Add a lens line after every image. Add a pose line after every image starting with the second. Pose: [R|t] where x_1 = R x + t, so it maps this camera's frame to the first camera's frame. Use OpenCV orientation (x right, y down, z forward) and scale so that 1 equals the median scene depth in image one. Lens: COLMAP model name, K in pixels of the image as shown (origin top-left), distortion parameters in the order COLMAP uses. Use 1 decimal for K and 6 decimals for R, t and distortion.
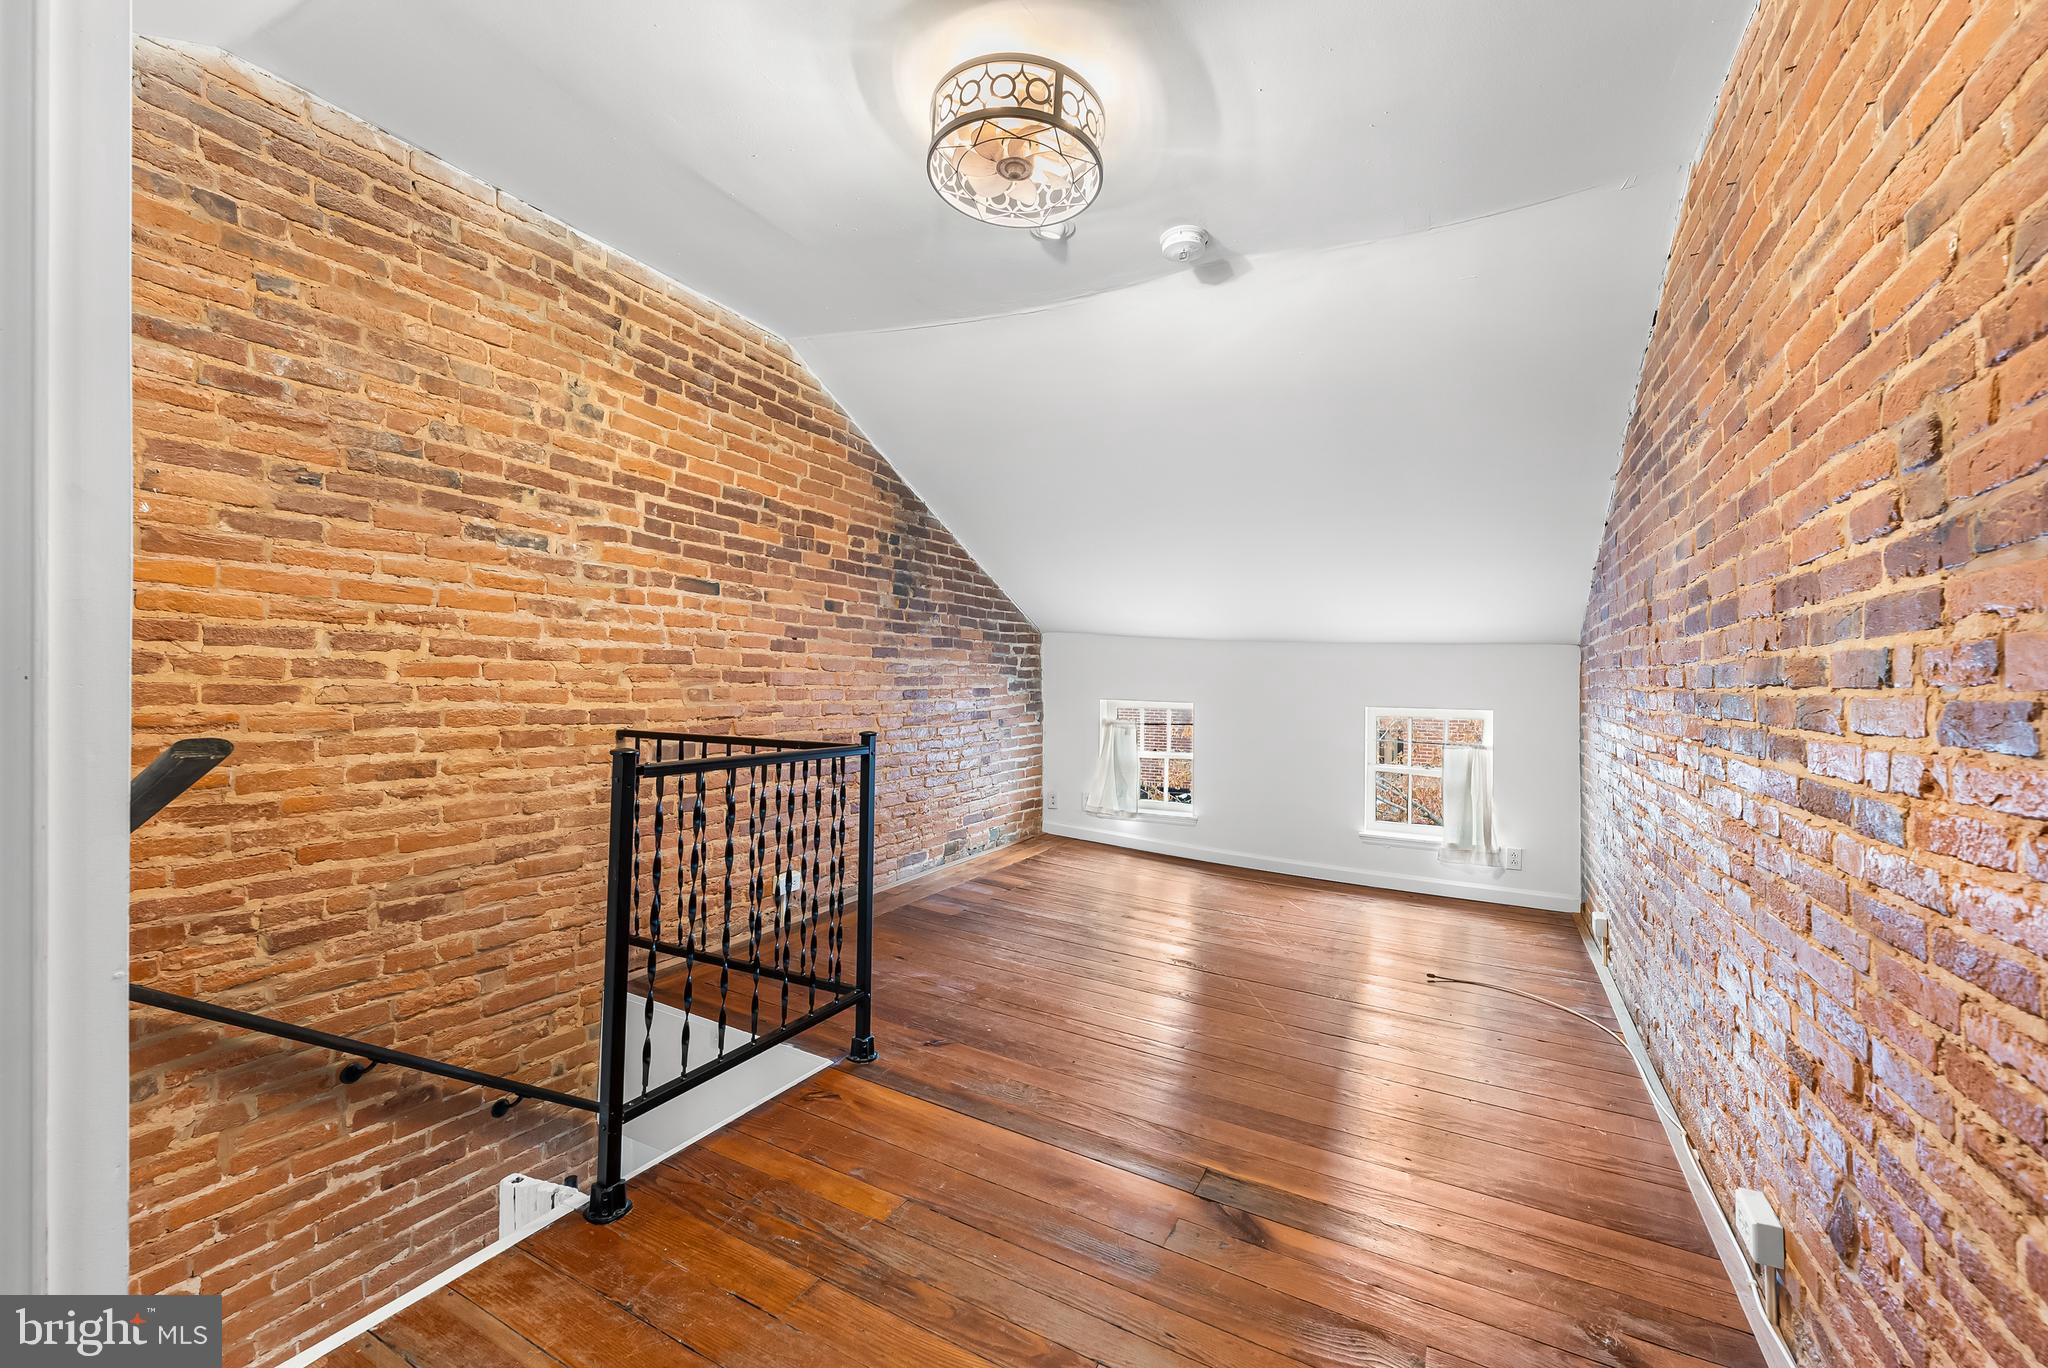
lens RADIAL K [[836.9, 0, 1029.9], [0, 836.9, 679.1], [0, 0, 1]] dist [-0.000231, -0.000708]
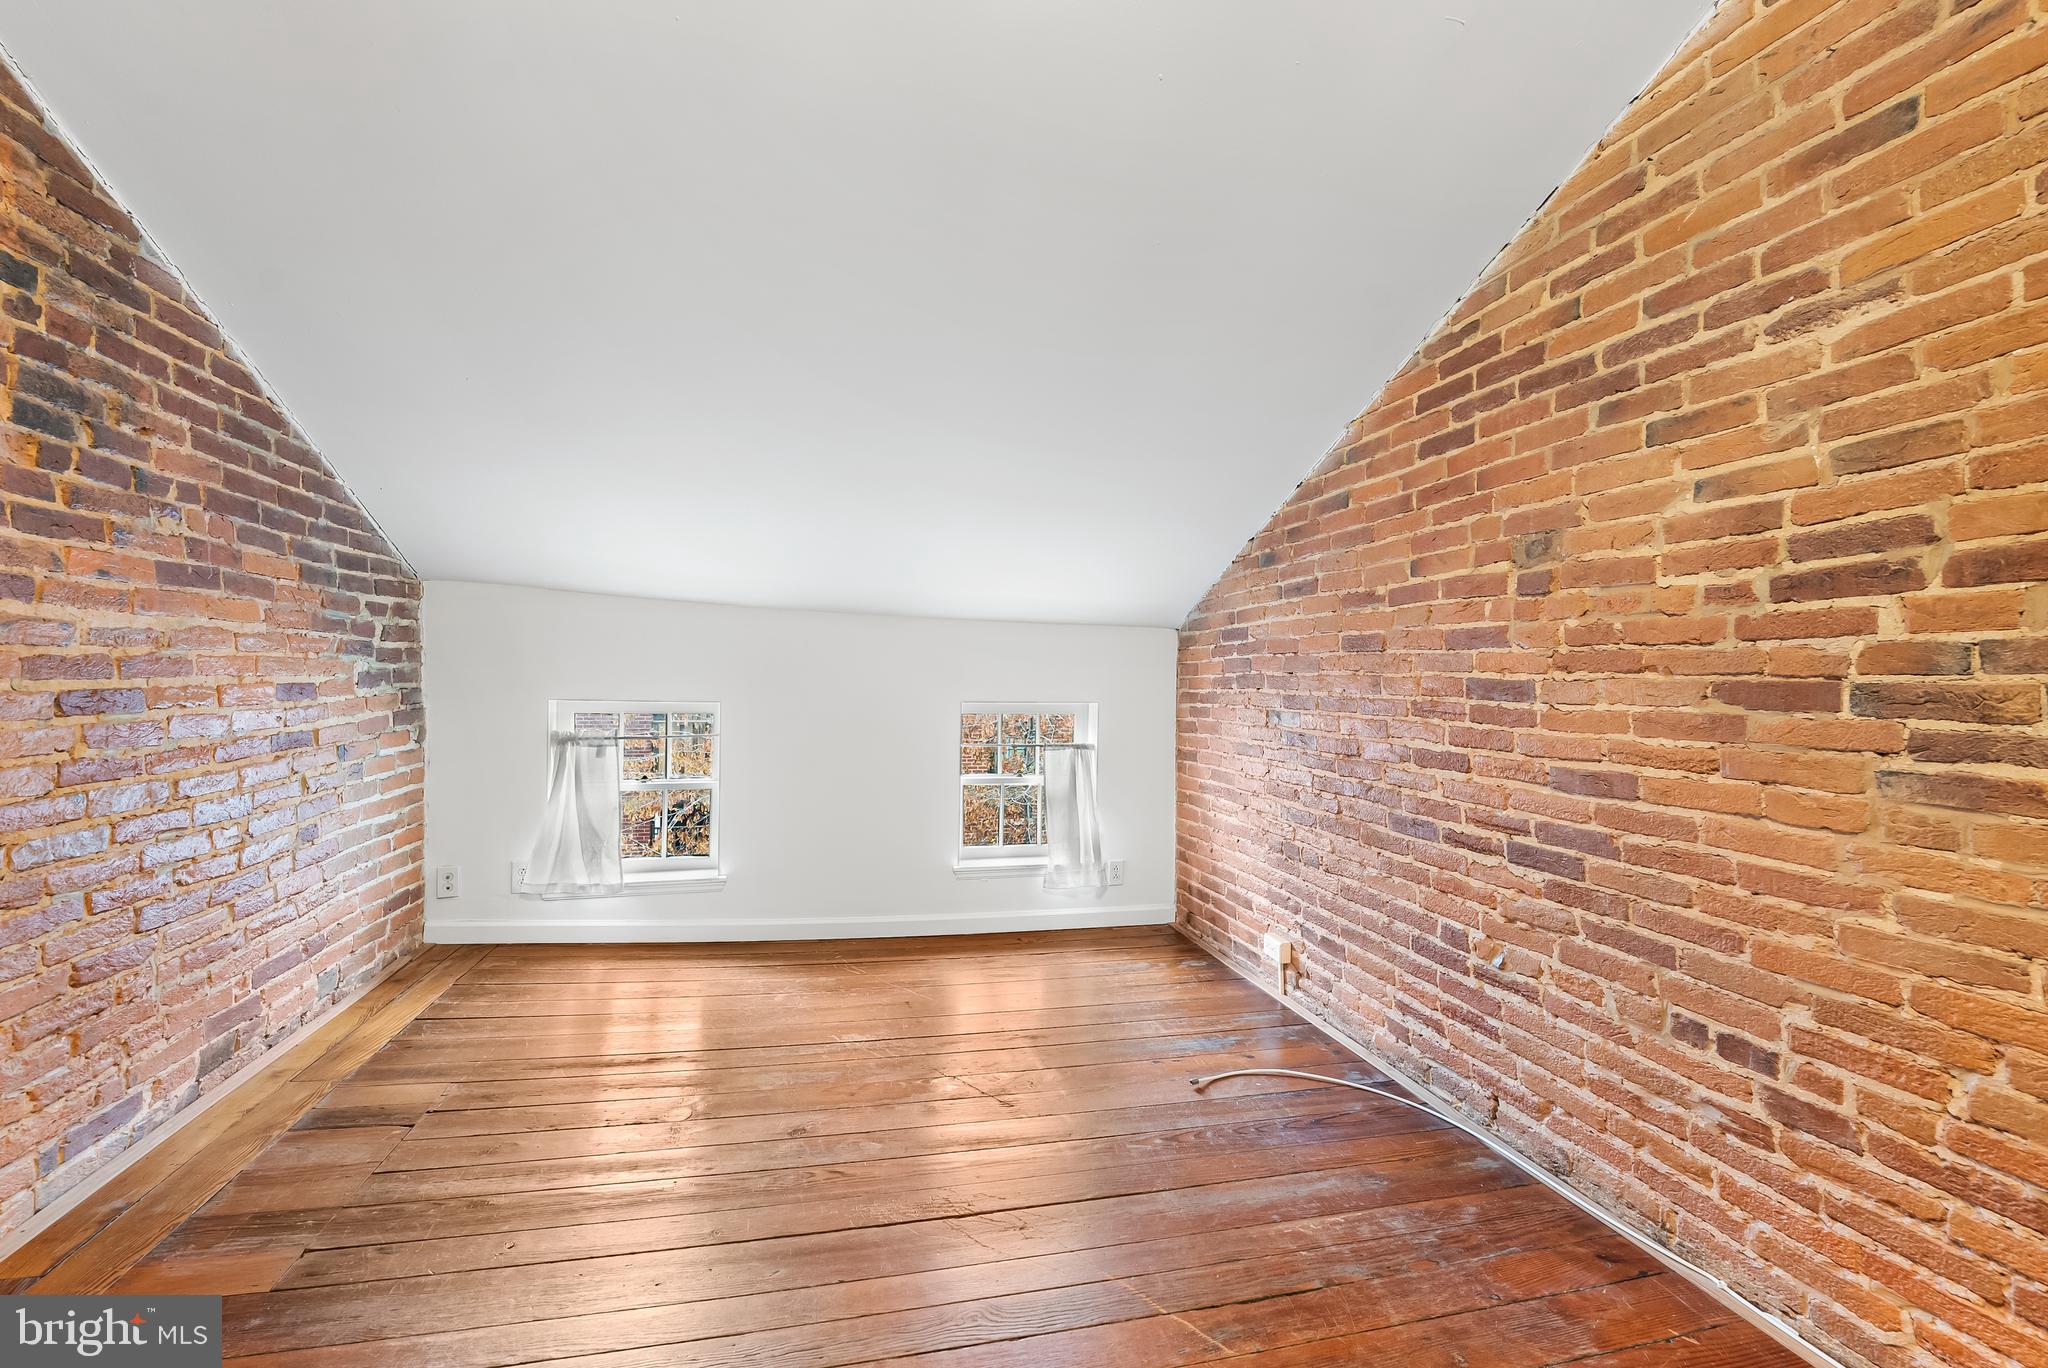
lens RADIAL K [[853.0, 0, 1022.1], [0, 853.0, 678.5], [0, 0, 1]] dist [-0.000923, -0.000216]
pose [[0.750341, -0.007760, 0.661006, -0.103655], [-0.000152, 0.999929, 0.011913, 0.003842], [-0.661051, -0.009039, 0.750286, 0.563984]]
